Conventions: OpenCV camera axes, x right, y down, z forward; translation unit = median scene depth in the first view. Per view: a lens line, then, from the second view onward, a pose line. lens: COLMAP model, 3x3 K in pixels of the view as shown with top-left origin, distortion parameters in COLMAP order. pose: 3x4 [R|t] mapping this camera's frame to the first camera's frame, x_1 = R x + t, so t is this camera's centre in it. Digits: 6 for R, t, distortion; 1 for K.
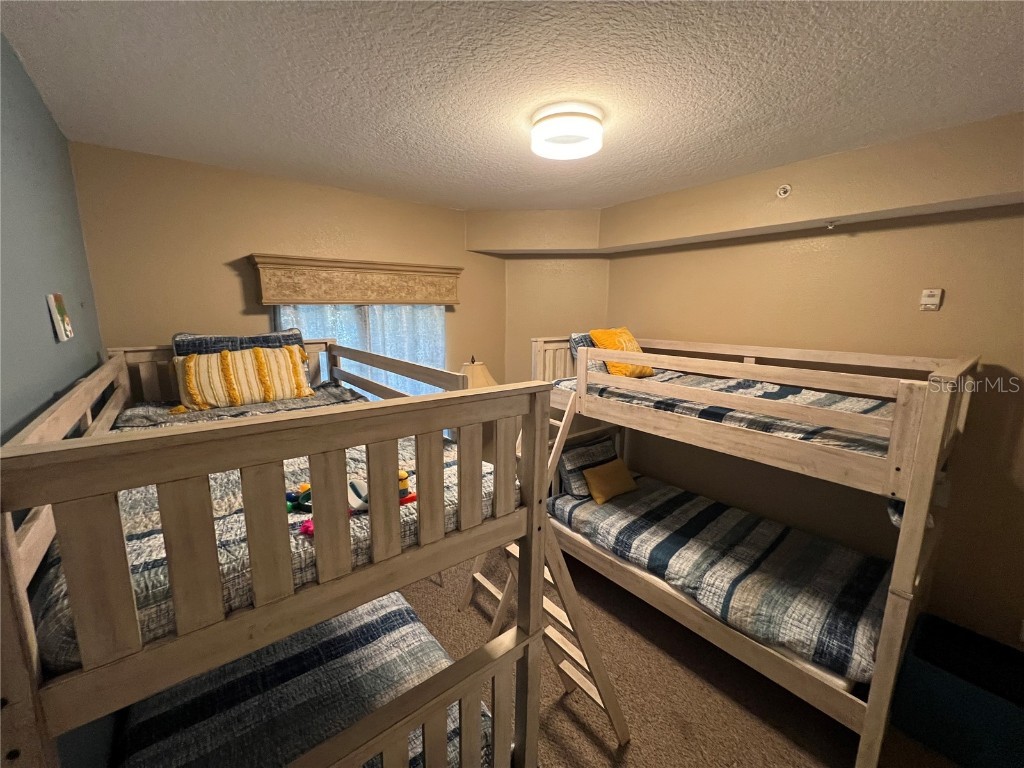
lens RADIAL K [[410.7, 0, 510.8], [0, 410.7, 380.5], [0, 0, 1]] dist [-0.004035, 0.000715]
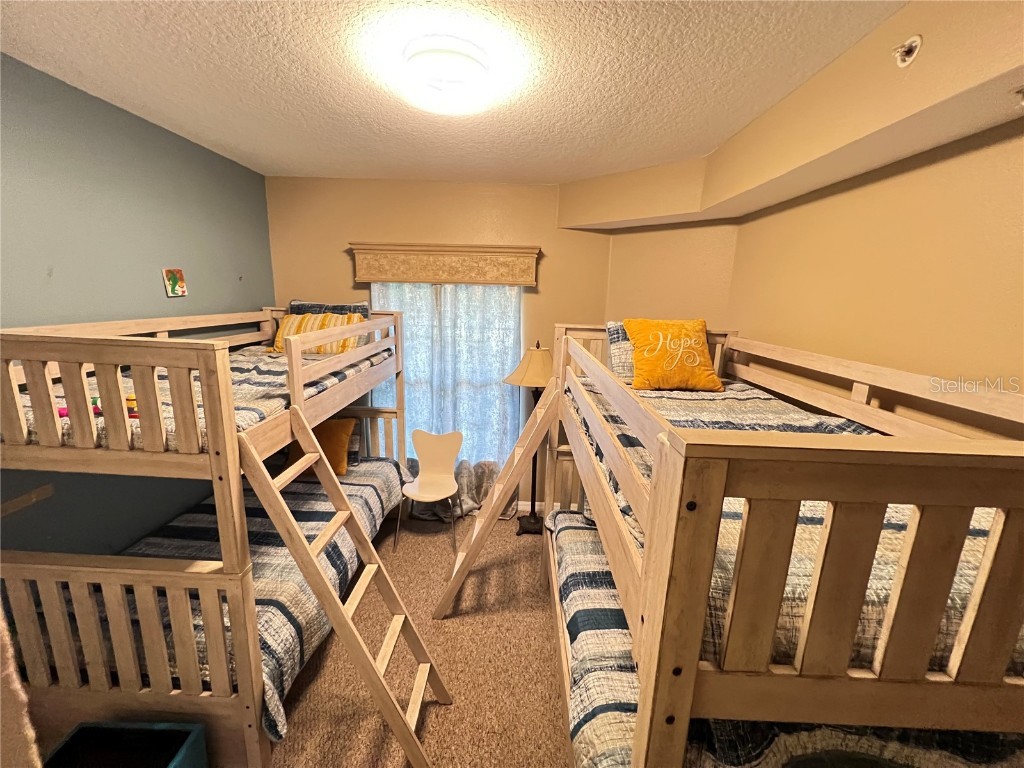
lens RADIAL K [[410.7, 0, 510.7], [0, 410.7, 381.4], [0, 0, 1]] dist [-0.004035, 0.000715]
pose [[0.761475, 0.155380, -0.629295, 0.563255], [-0.139101, 0.987397, 0.075481, -0.035213], [0.633093, 0.030059, 0.773492, 0.278508]]
